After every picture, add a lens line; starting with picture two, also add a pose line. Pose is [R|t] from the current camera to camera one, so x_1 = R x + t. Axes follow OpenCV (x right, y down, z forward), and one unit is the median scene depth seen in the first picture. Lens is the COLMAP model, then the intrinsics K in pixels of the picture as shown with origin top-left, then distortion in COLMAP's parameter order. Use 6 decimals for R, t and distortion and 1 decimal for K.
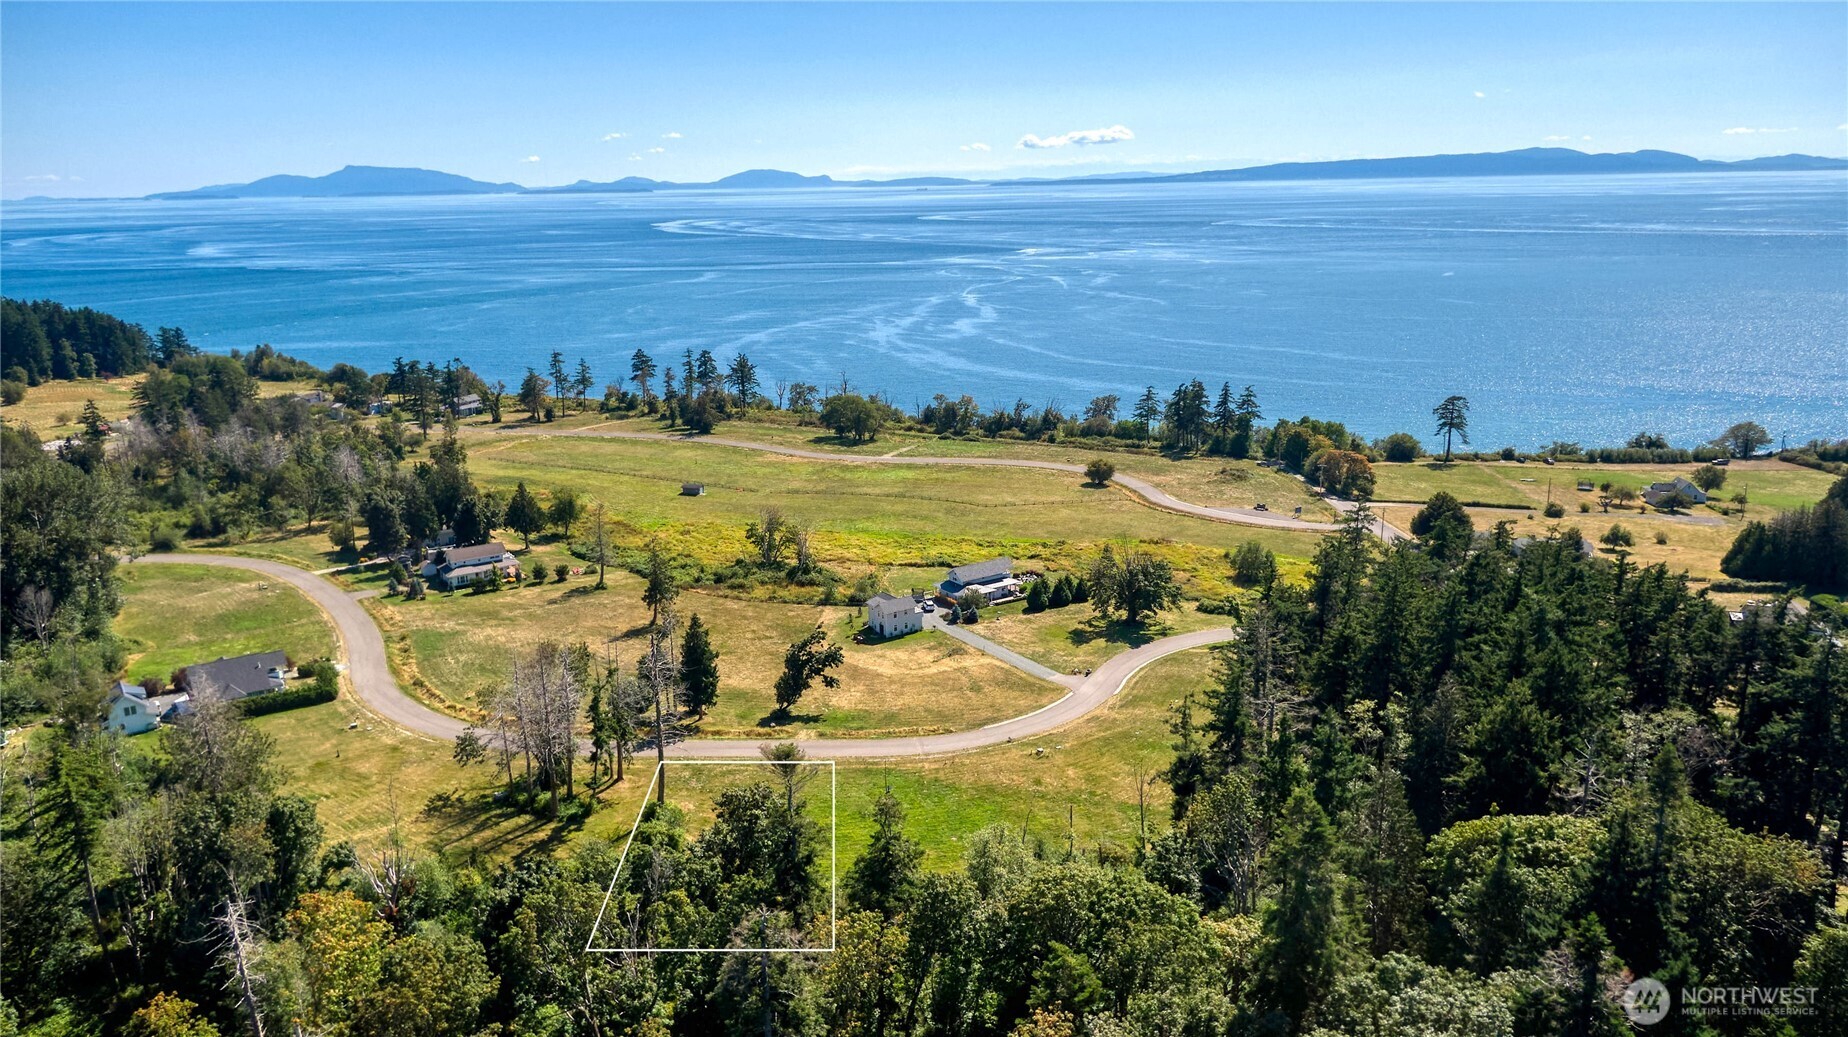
lens RADIAL K [[1310.2, 0, 924.0], [0, 1310.2, 518.5], [0, 0, 1]] dist [0.051053, -0.056956]
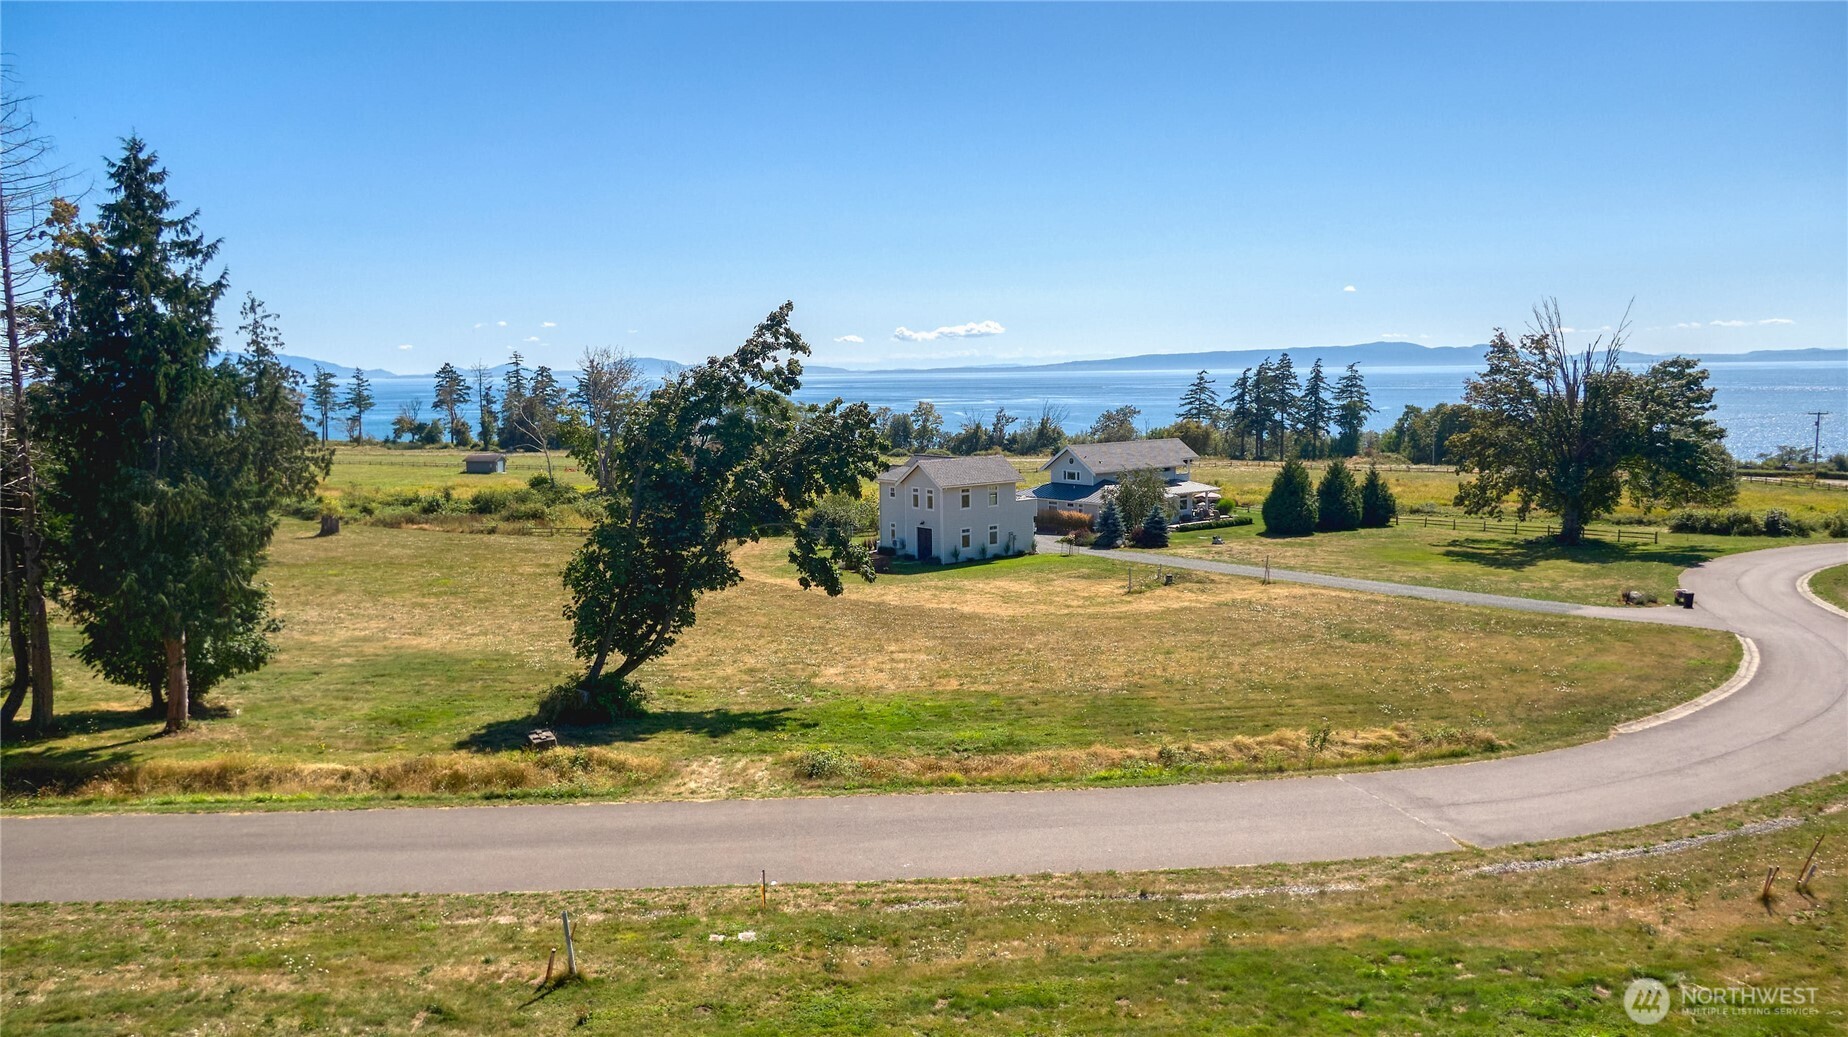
lens RADIAL K [[1310.2, 0, 924.0], [0, 1310.2, 518.5], [0, 0, 1]] dist [0.051053, -0.056956]
pose [[0.995483, 0.002731, 0.094904, -0.064838], [0.010529, 0.990245, -0.138938, 0.126470], [-0.094357, 0.139310, 0.985743, 0.664567]]
